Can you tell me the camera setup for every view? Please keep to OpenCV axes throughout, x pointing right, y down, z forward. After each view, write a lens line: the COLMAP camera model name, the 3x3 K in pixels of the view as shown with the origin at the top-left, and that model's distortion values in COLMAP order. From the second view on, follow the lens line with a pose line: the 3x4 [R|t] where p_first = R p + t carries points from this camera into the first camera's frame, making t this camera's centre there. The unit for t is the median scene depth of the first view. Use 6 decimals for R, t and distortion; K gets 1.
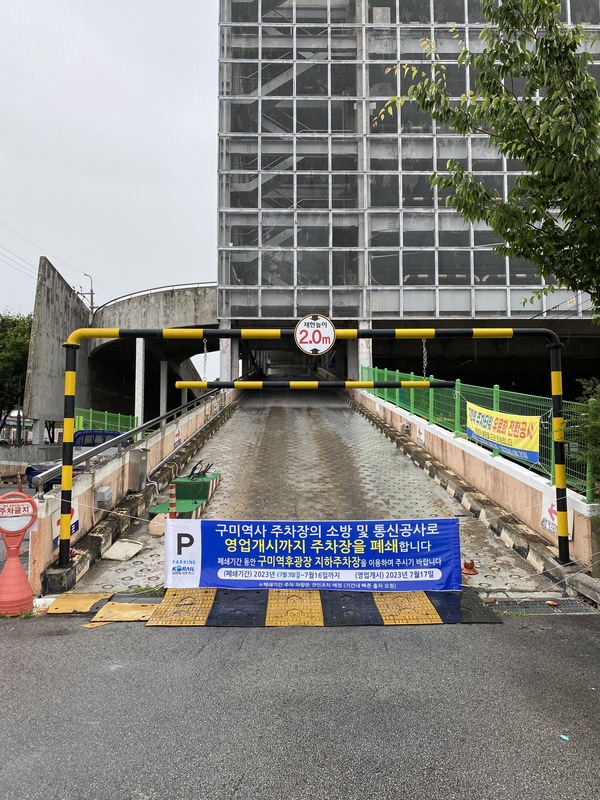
lens RADIAL K [[610.7, 0, 288.7], [0, 610.7, 379.1], [0, 0, 1]] dist [0.038396, -0.003570]
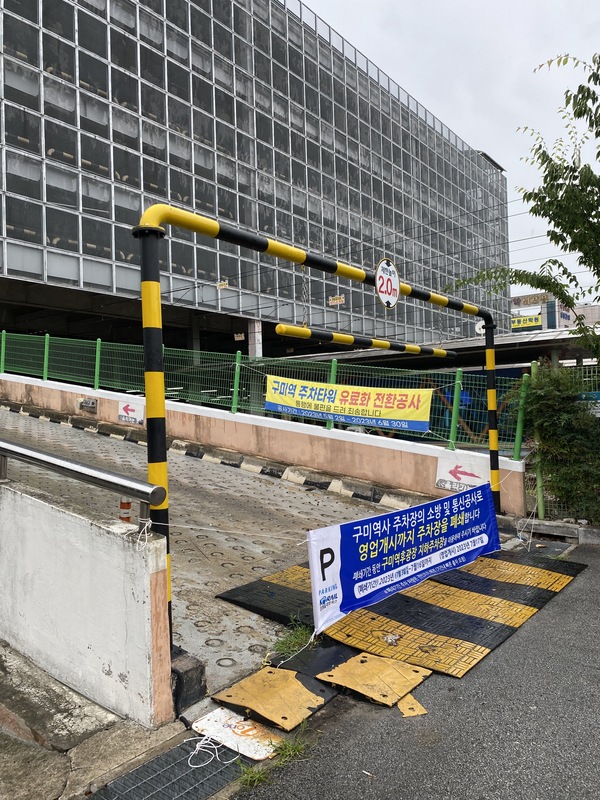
lens RADIAL K [[602.3, 0, 318.9], [0, 602.3, 410.5], [0, 0, 1]] dist [0.004090, -0.001894]
pose [[0.597022, -0.009693, 0.802166, -0.692815], [-0.057017, 0.996886, 0.054481, 0.060925], [-0.800196, -0.078264, 0.594610, 0.604276]]
